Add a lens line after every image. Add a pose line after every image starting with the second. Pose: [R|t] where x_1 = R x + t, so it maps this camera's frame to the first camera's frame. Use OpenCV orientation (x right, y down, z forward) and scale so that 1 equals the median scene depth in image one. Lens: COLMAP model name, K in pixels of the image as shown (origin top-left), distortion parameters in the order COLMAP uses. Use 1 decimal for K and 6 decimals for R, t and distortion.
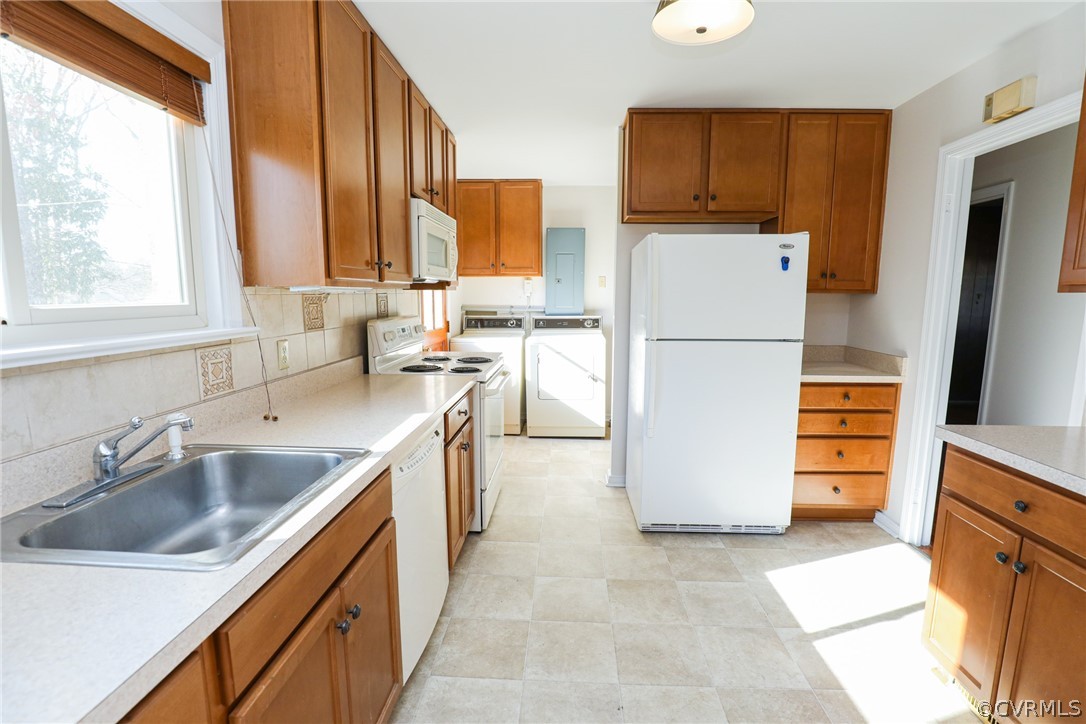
lens RADIAL K [[507.3, 0, 543.0], [0, 507.3, 362.0], [0, 0, 1]] dist [-0.025368, 0.000215]
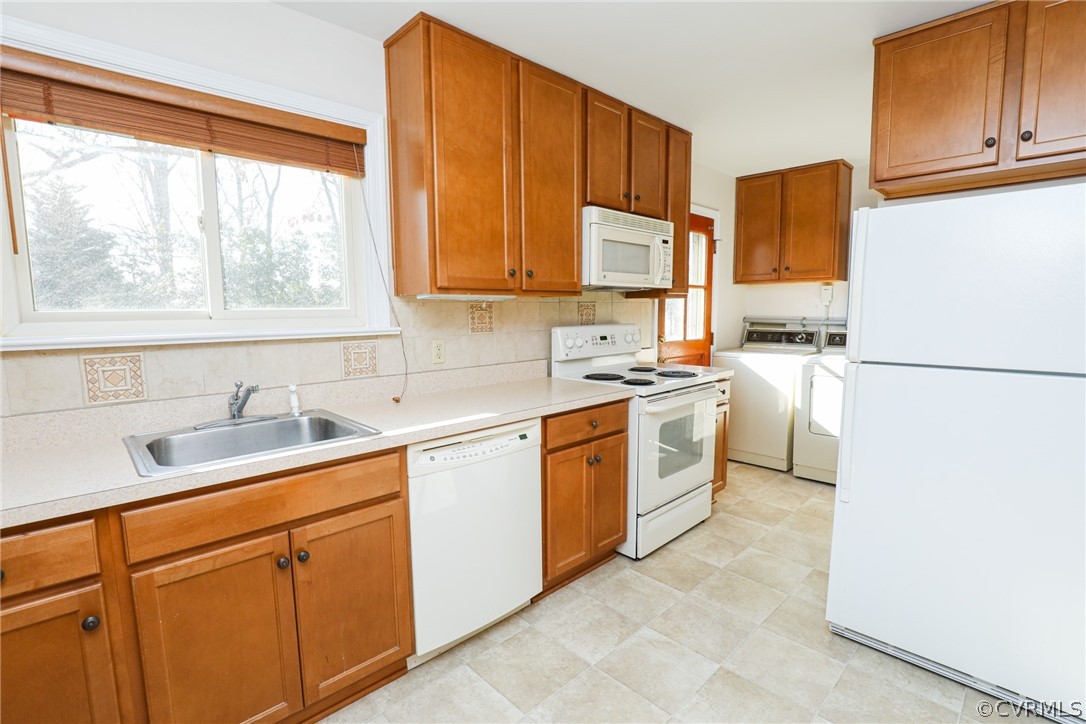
lens RADIAL K [[507.3, 0, 543.0], [0, 507.3, 362.0], [0, 0, 1]] dist [-0.025368, 0.000215]
pose [[0.730021, 0.063131, -0.680503, 0.335603], [-0.081589, 0.996654, 0.004936, -0.010863], [0.678537, 0.051918, 0.732729, 0.186467]]
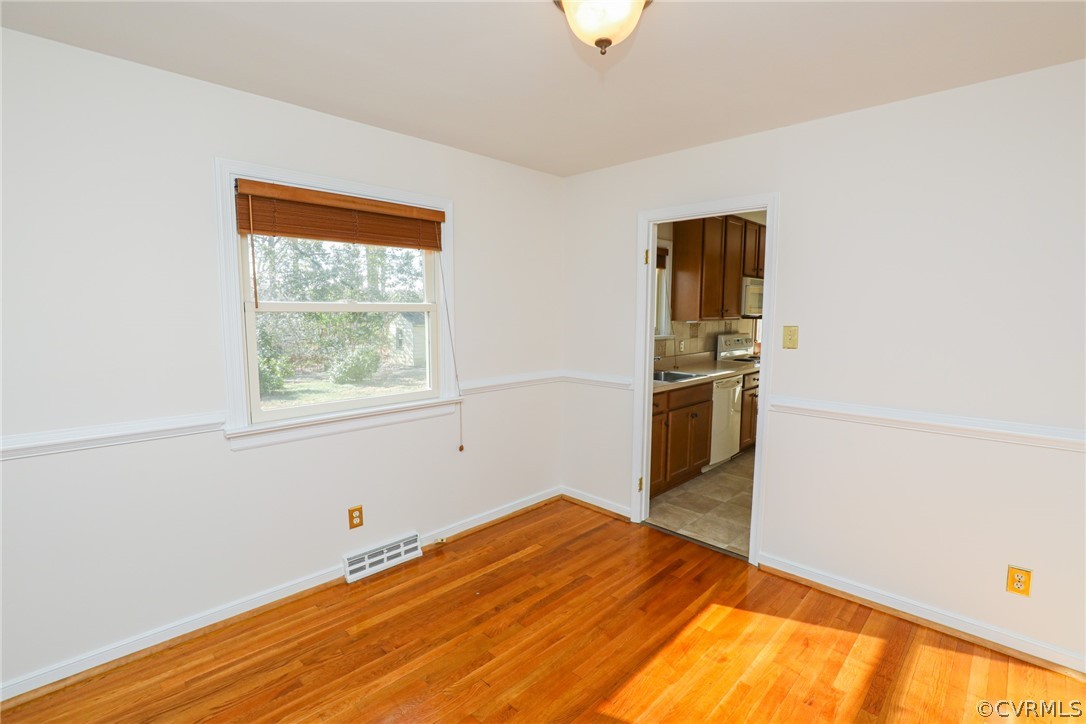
lens RADIAL K [[507.3, 0, 543.0], [0, 507.3, 362.0], [0, 0, 1]] dist [-0.025368, 0.000215]
pose [[0.752651, 0.066676, -0.655035, 0.442285], [-0.088848, 0.996045, -0.000702, 0.088314], [0.652398, 0.058727, 0.755598, -0.957495]]
